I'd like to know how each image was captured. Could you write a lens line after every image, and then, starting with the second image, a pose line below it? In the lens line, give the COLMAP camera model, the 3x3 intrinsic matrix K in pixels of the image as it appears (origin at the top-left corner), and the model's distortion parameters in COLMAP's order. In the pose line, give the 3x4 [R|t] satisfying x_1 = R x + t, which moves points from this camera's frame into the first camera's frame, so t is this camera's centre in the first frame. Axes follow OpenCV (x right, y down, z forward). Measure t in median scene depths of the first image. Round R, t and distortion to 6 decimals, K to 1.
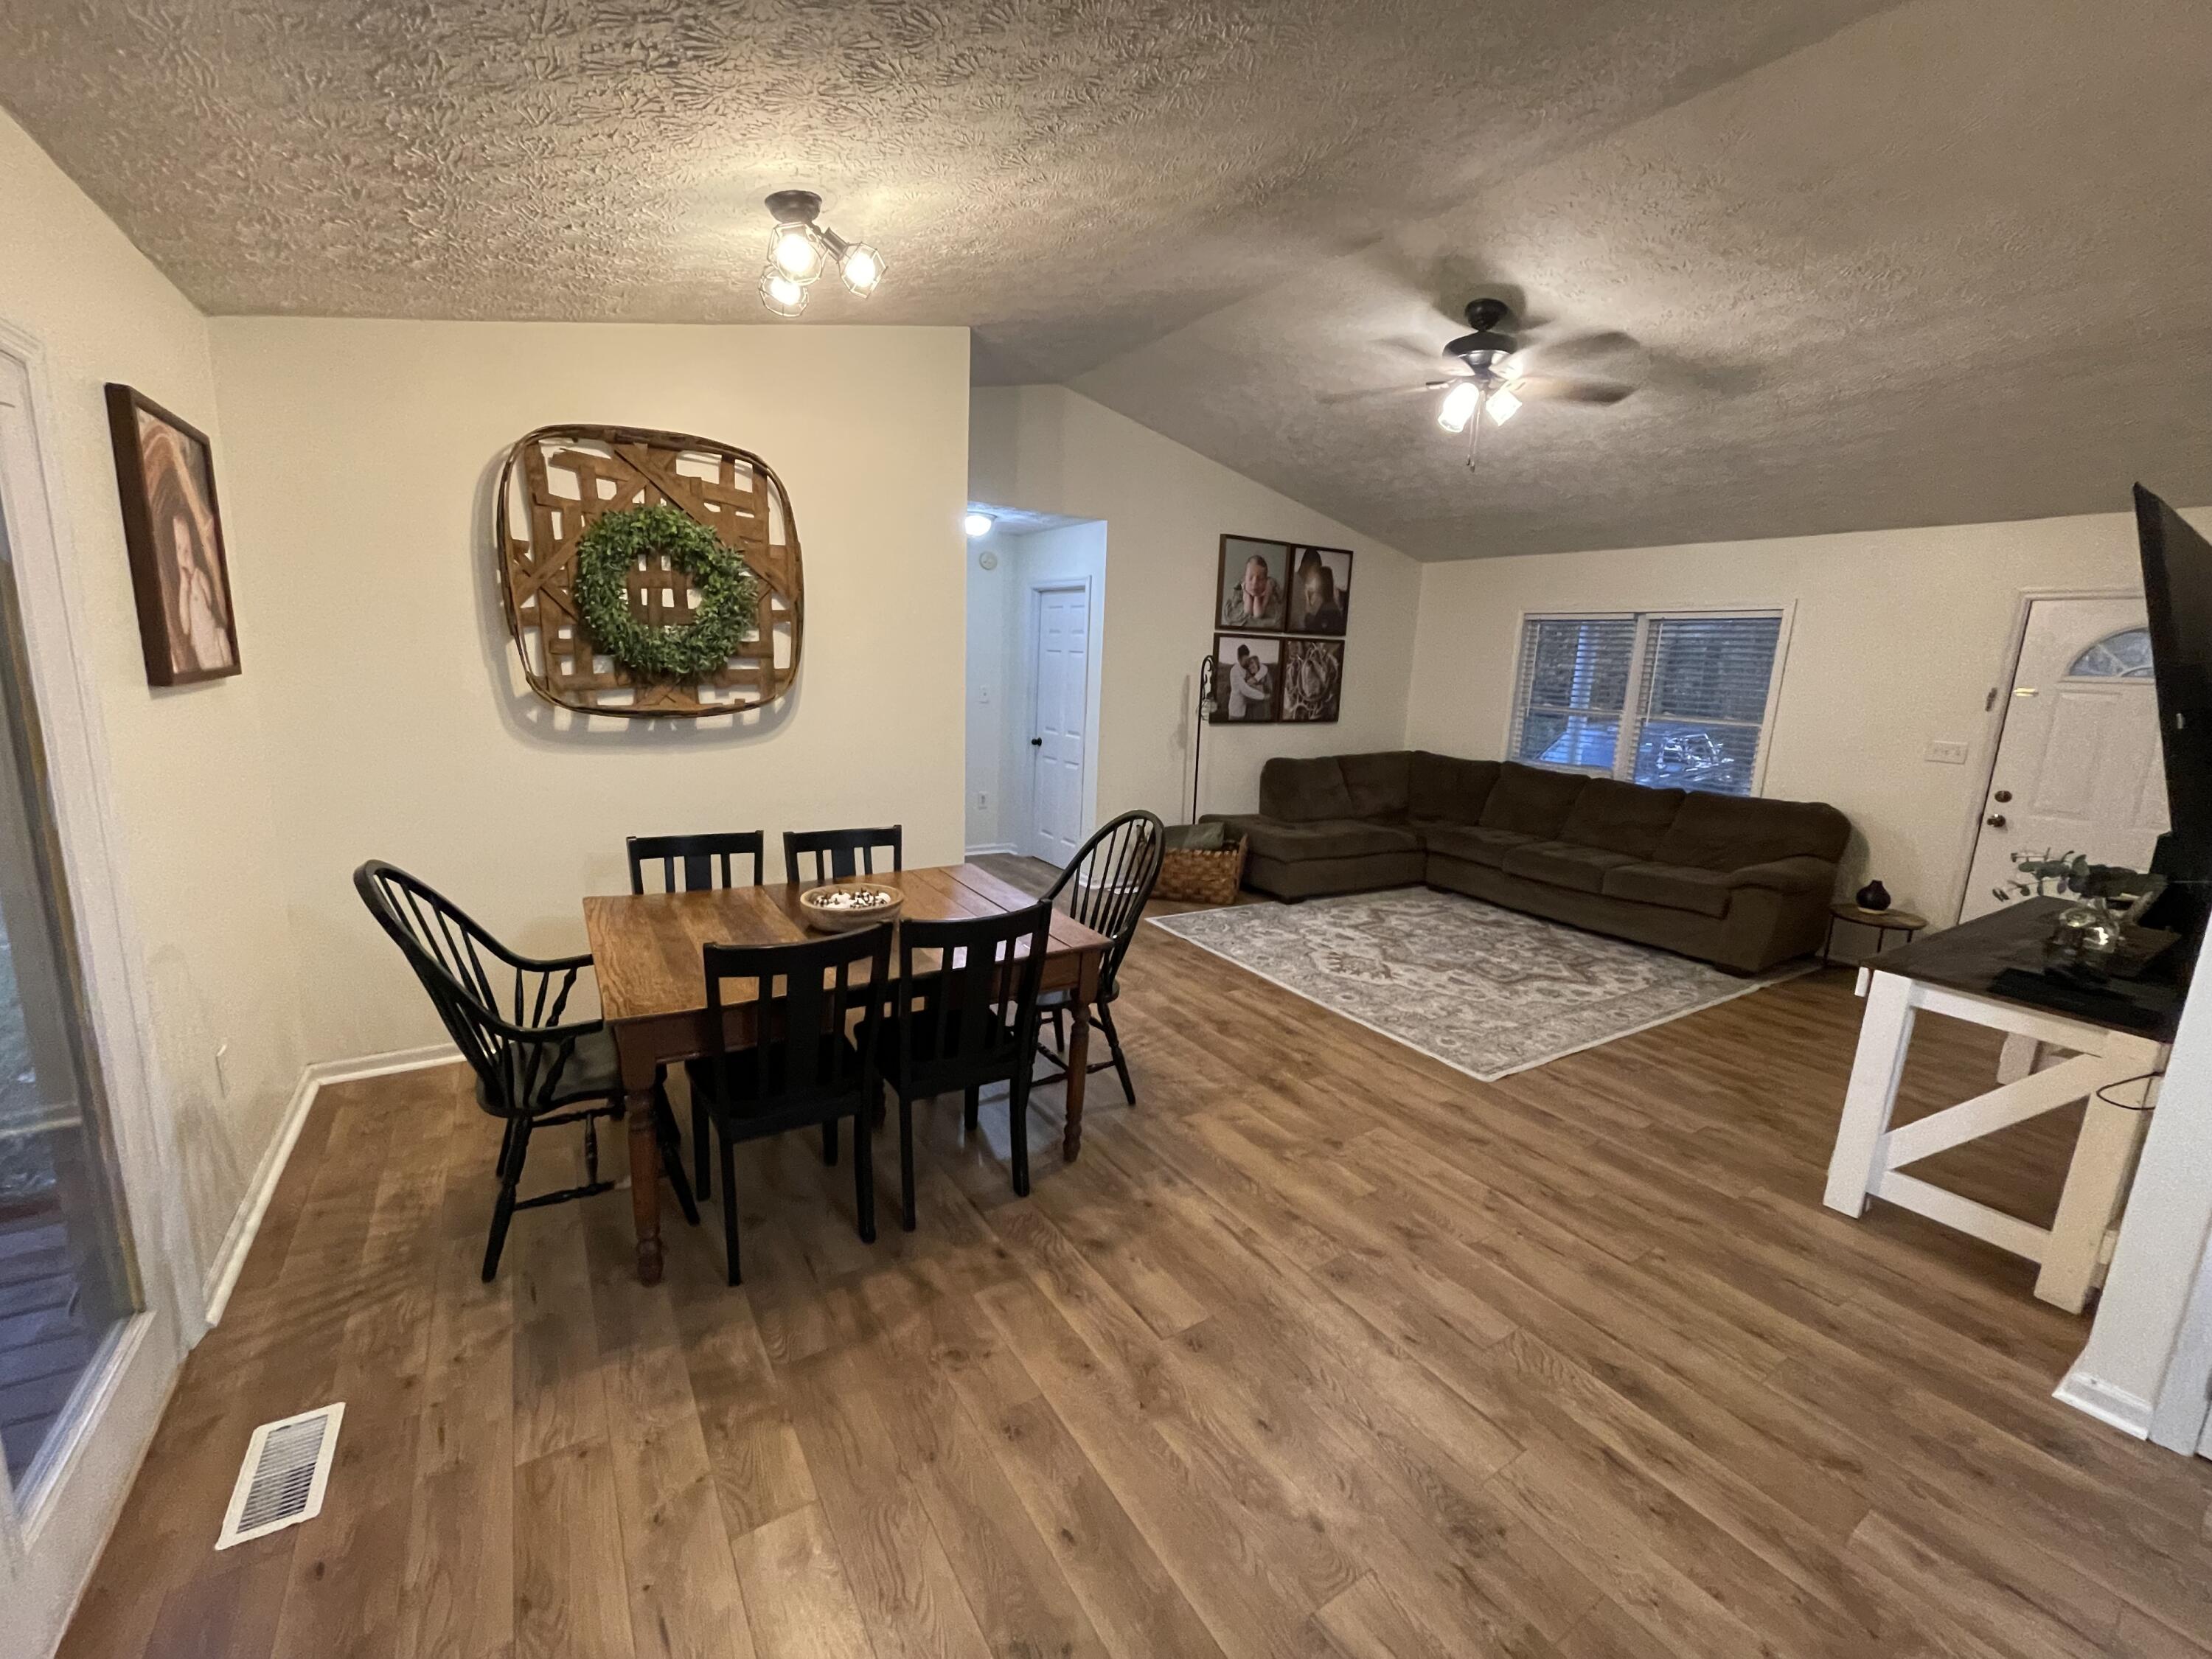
lens RADIAL K [[886.2, 0, 1100.5], [0, 886.2, 829.8], [0, 0, 1]] dist [0.004108, -0.003627]
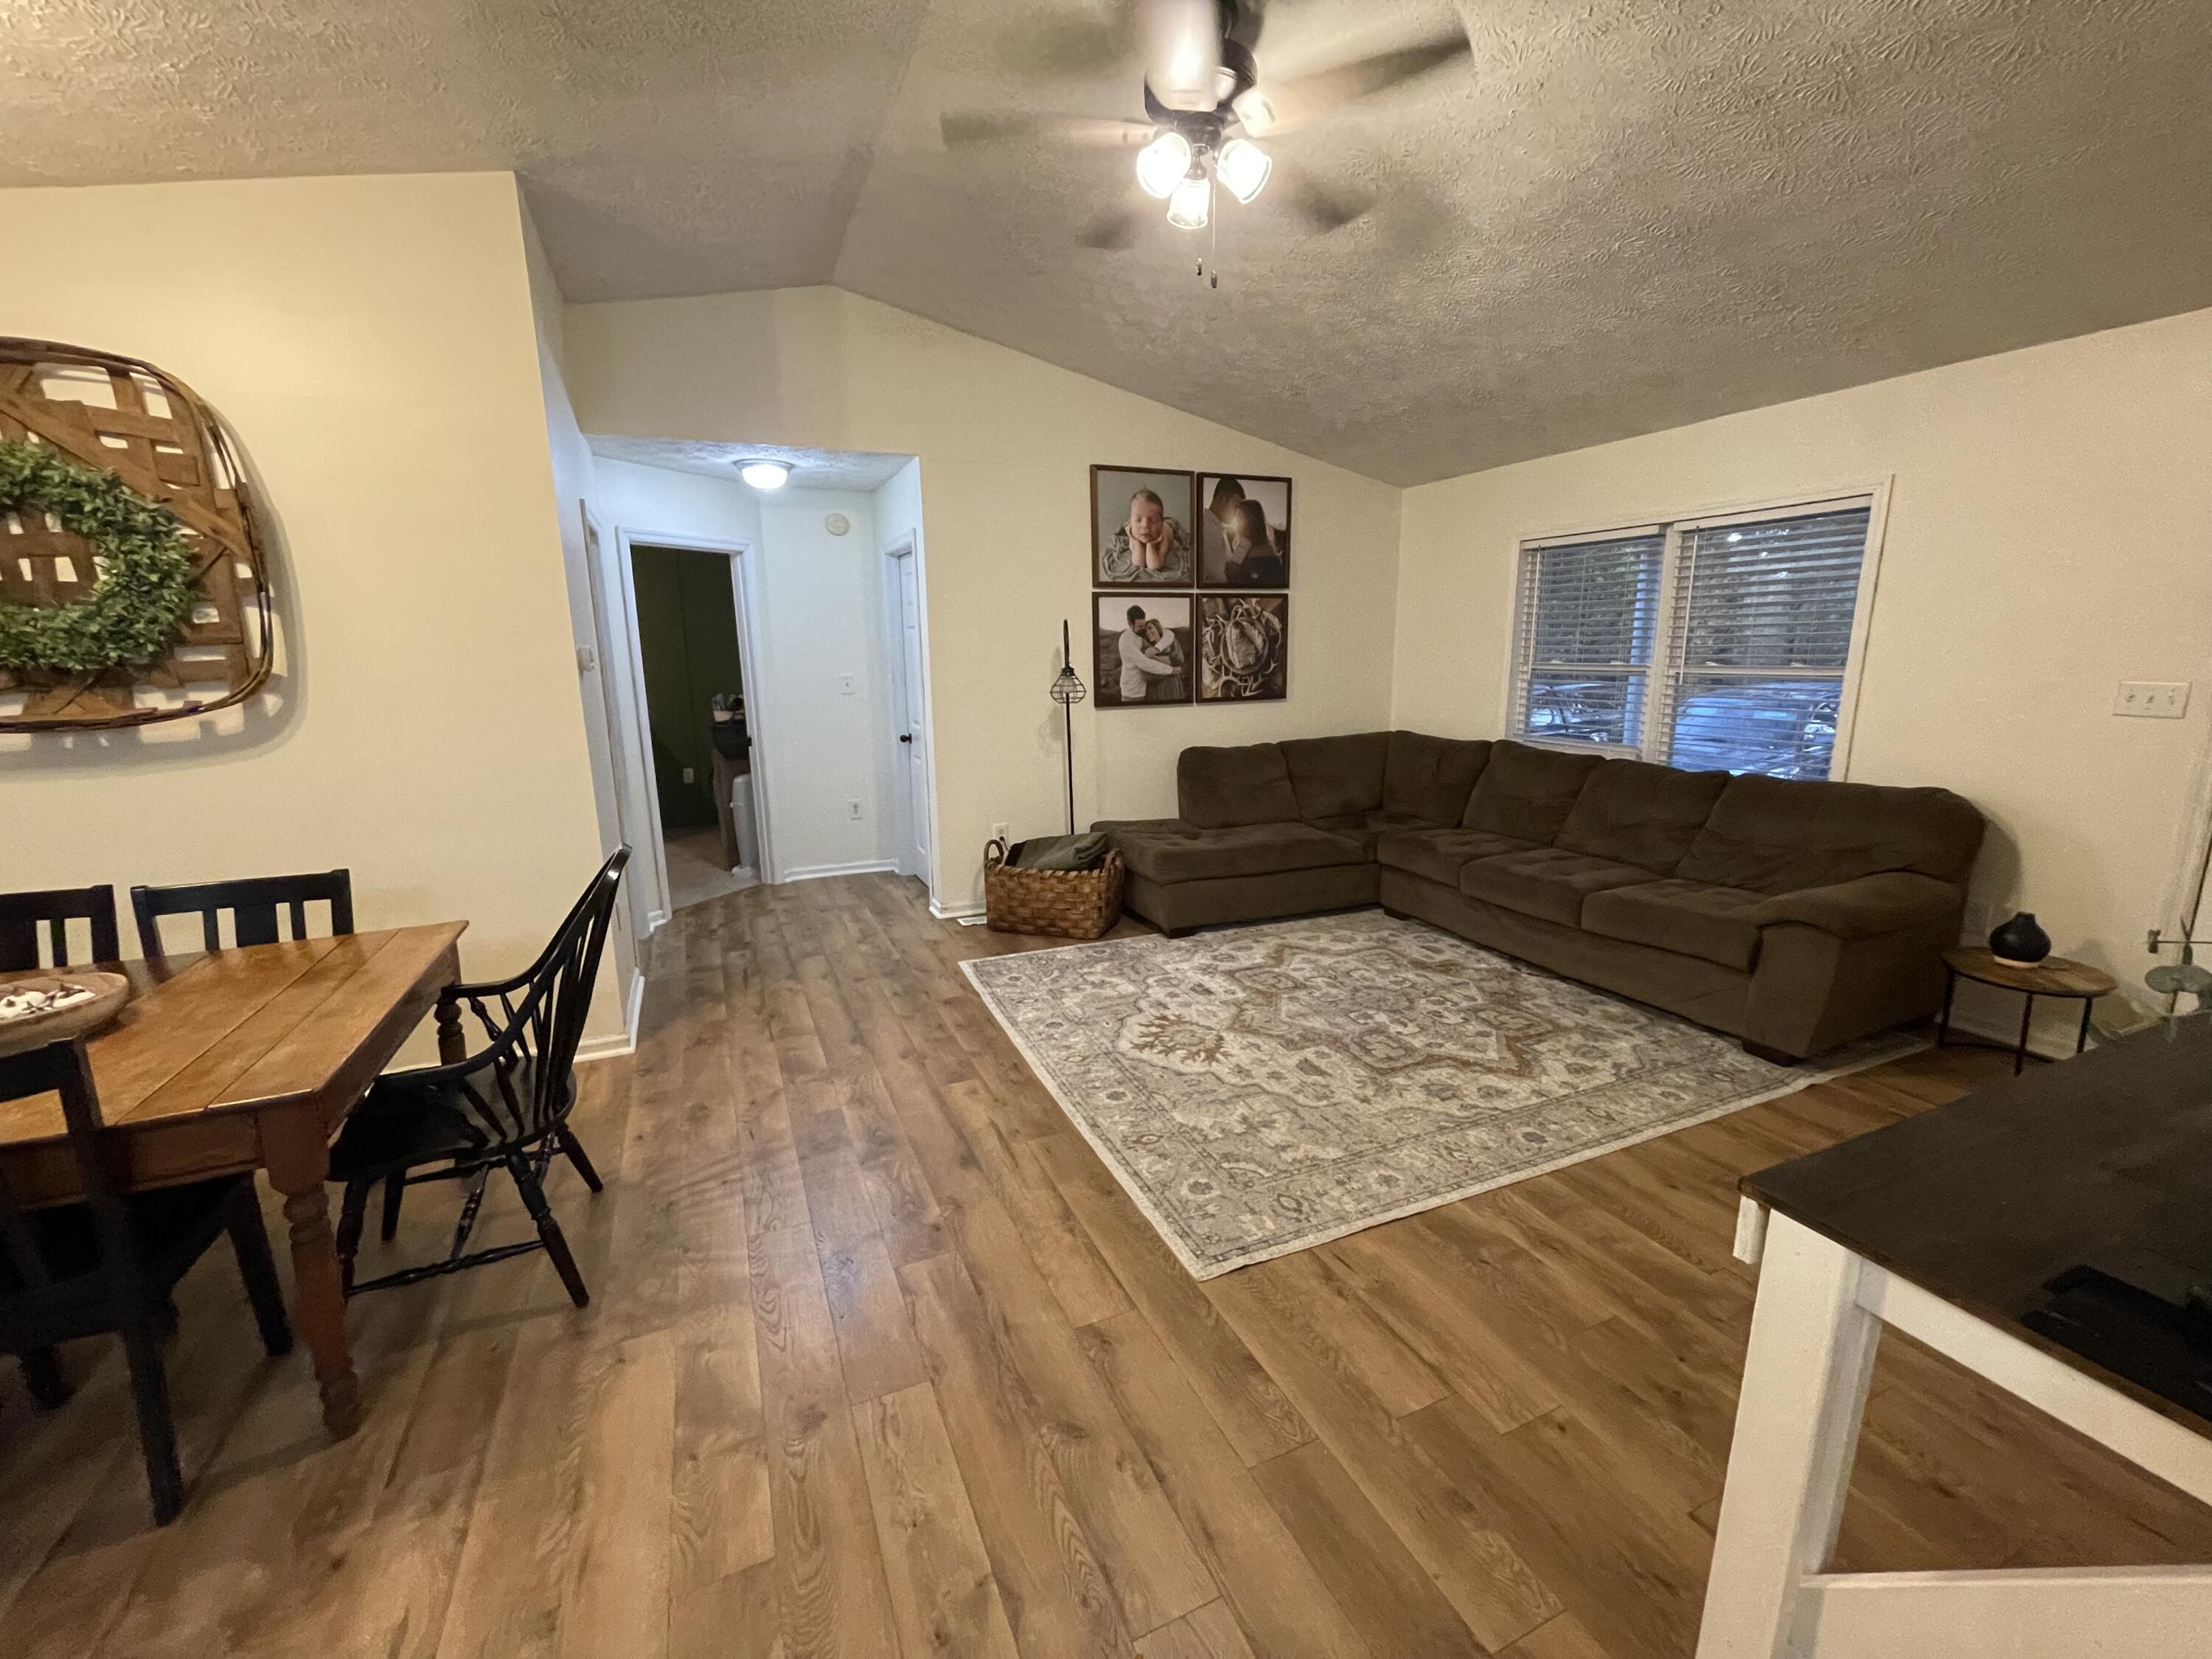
lens RADIAL K [[886.2, 0, 1100.5], [0, 886.2, 829.8], [0, 0, 1]] dist [0.004108, -0.003627]
pose [[0.986533, -0.022331, -0.162031, 0.344875], [0.023470, 0.999711, 0.005116, -0.018820], [0.161870, -0.008850, 0.986772, 0.289904]]
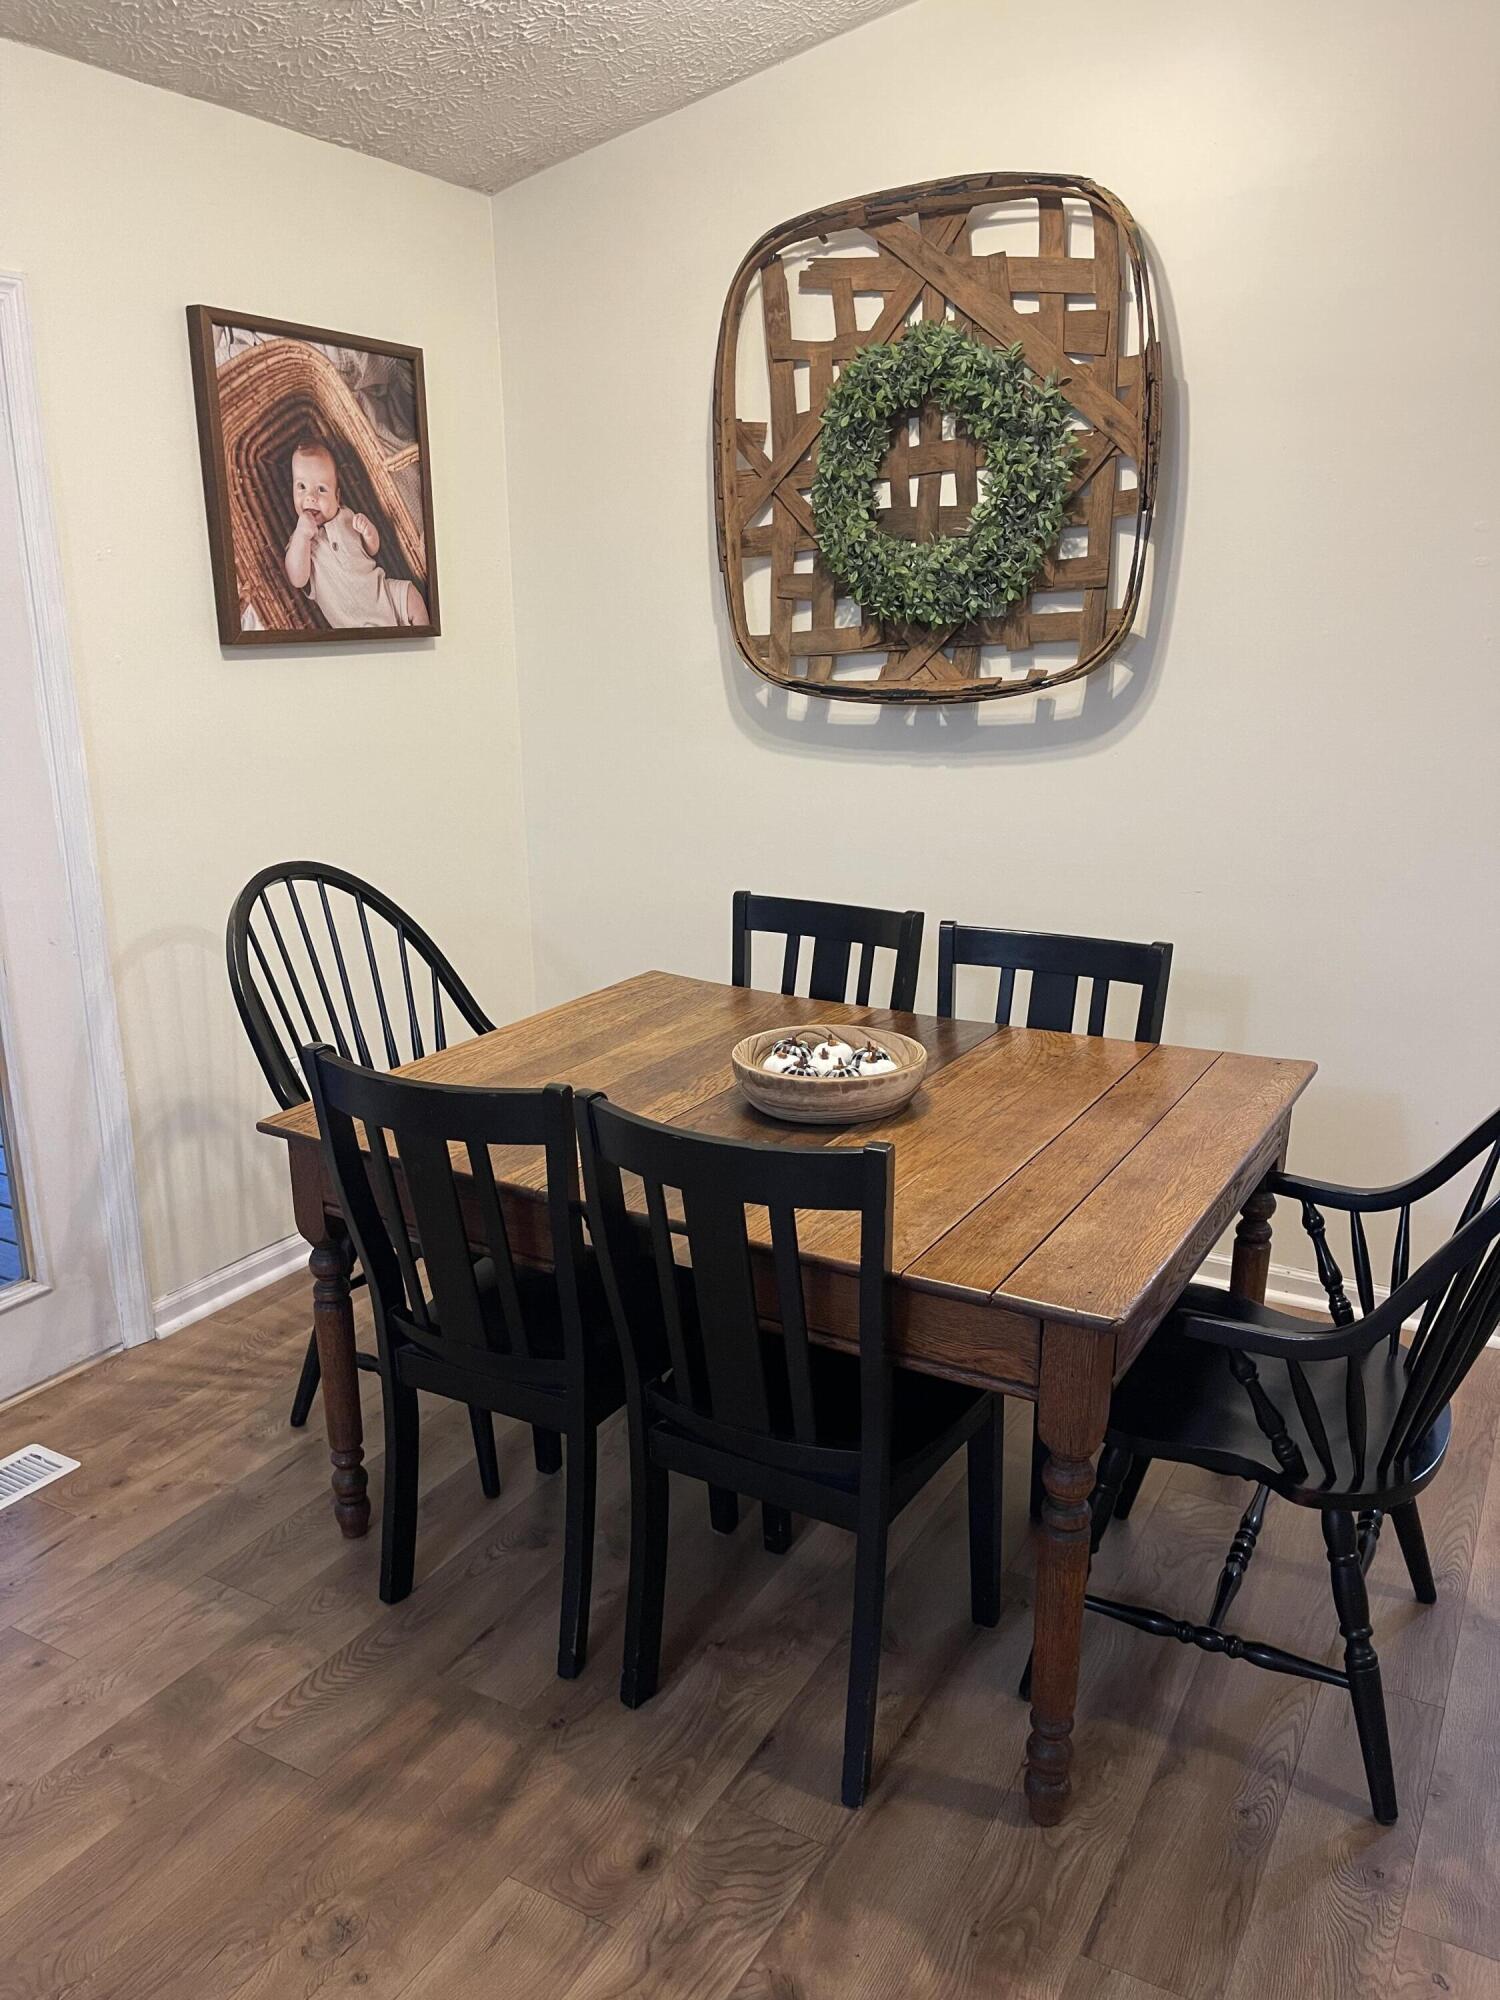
lens RADIAL K [[1515.7, 0, 765.4], [0, 1515.7, 1001.7], [0, 0, 1]] dist [0.056823, -0.076875]
pose [[0.465208, 0.181676, -0.866358, 0.260198], [-0.139374, 0.981538, 0.130990, -0.036077], [0.874160, 0.059810, 0.481940, 0.317404]]
